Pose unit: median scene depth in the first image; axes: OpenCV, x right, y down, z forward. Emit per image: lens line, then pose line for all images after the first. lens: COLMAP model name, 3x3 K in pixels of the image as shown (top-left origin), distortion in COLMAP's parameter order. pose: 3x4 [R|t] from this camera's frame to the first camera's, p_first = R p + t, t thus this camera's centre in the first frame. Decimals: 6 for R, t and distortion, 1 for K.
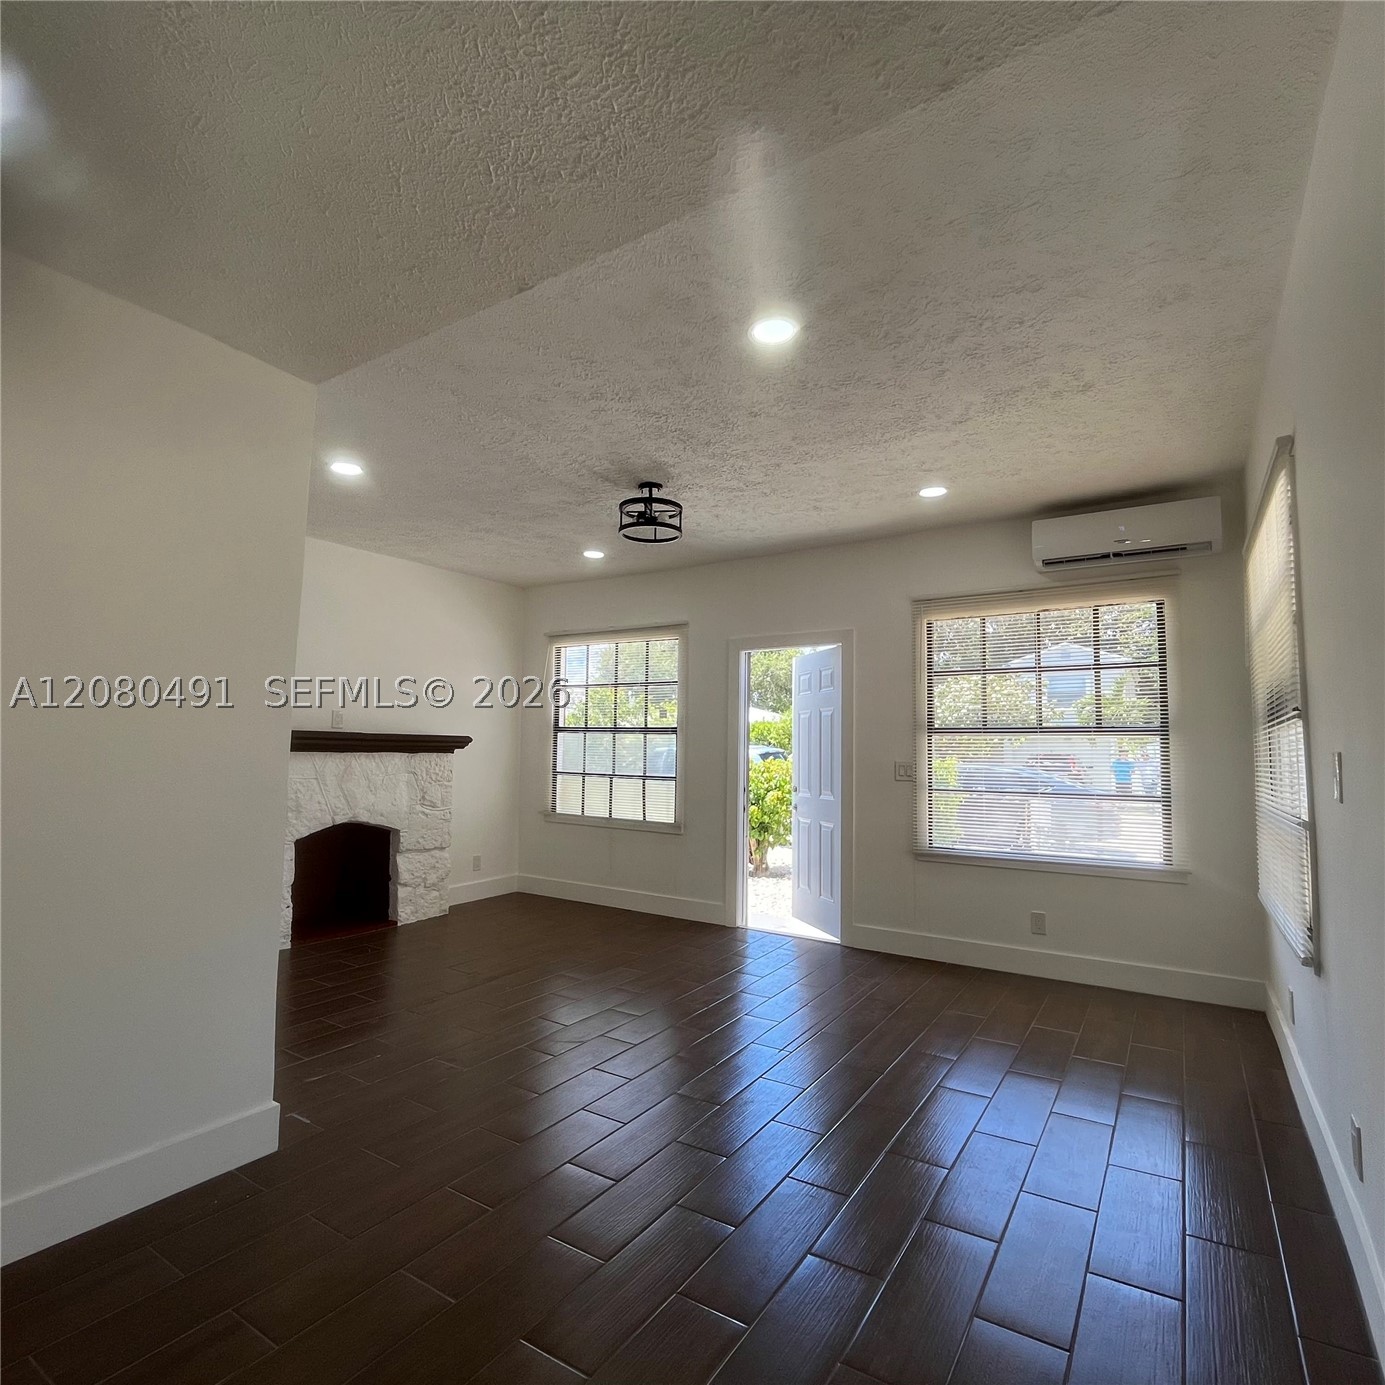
lens RADIAL K [[756.9, 0, 693.3], [0, 756.9, 689.5], [0, 0, 1]] dist [-0.005913, -0.000627]
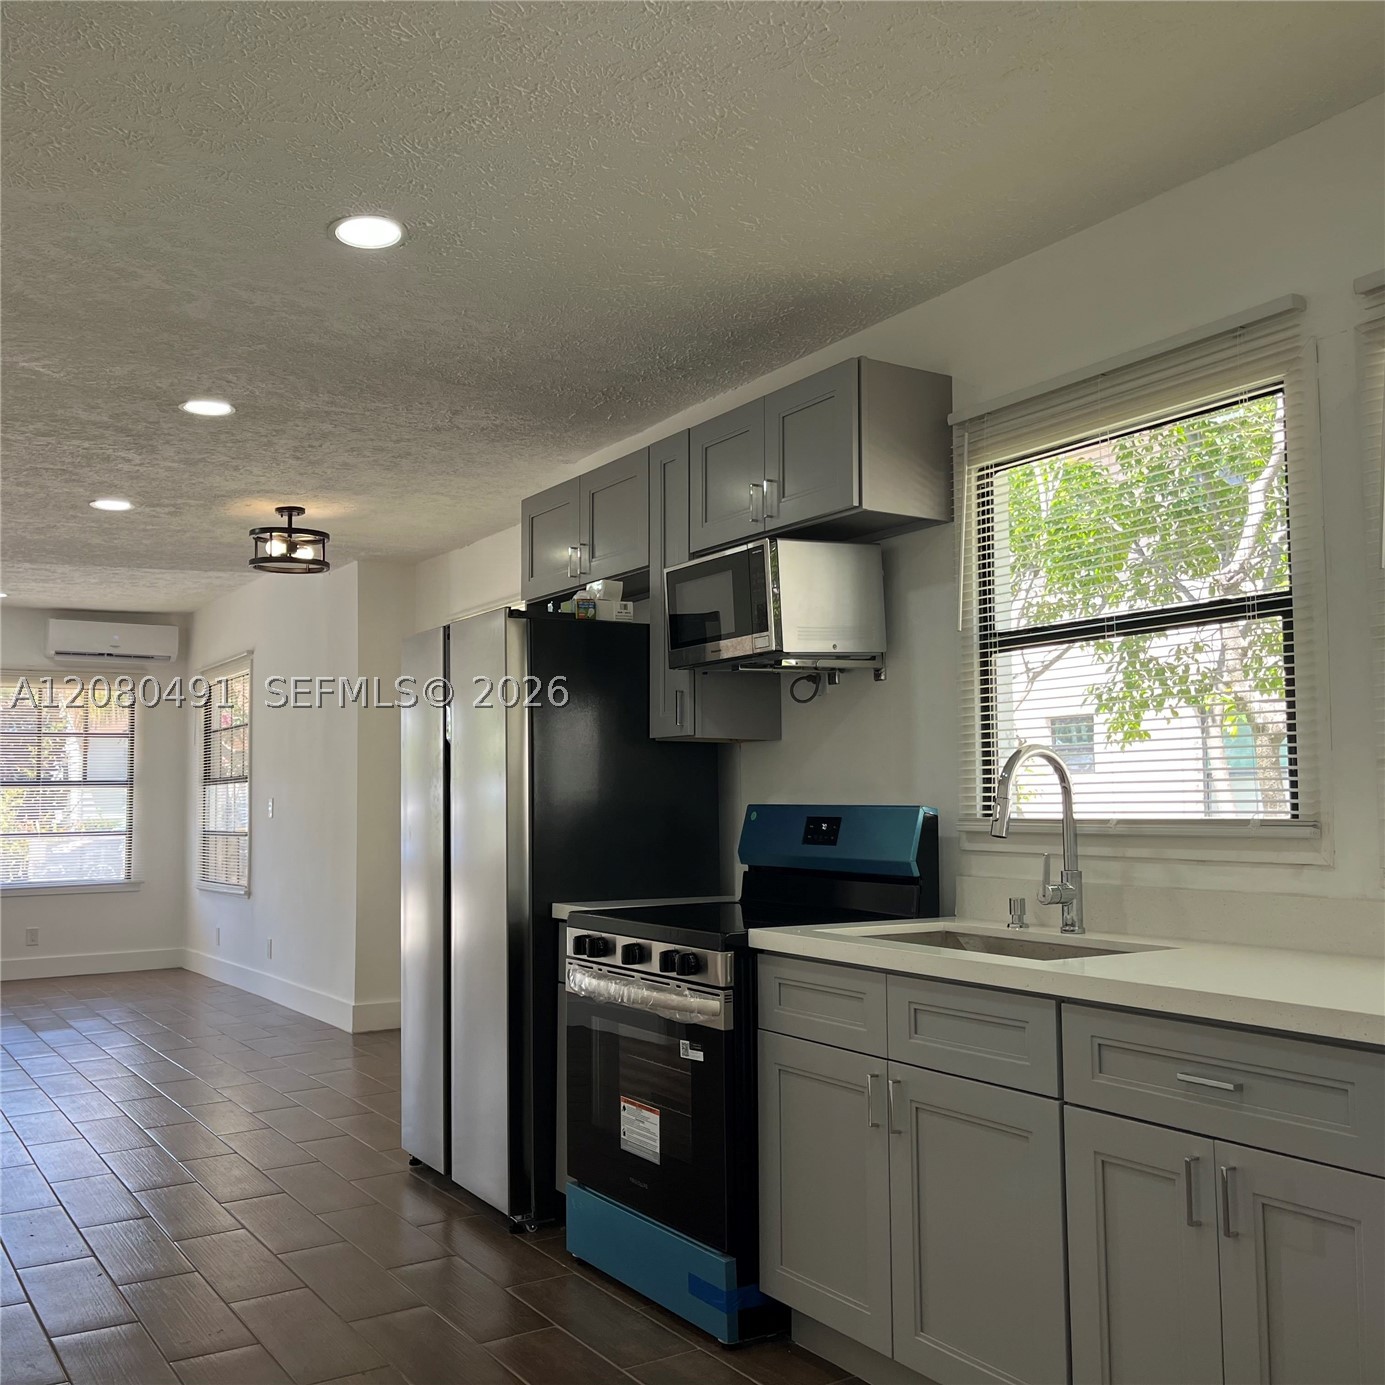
lens RADIAL K [[1410.8, 0, 692.5], [0, 1410.8, 692.5], [0, 0, 1]] dist [0.033895, -0.033662]
pose [[0.427837, 0.054071, 0.902237, -0.938369], [-0.053204, 0.997985, -0.034580, -0.056987], [-0.902289, -0.033207, 0.429851, -0.771689]]
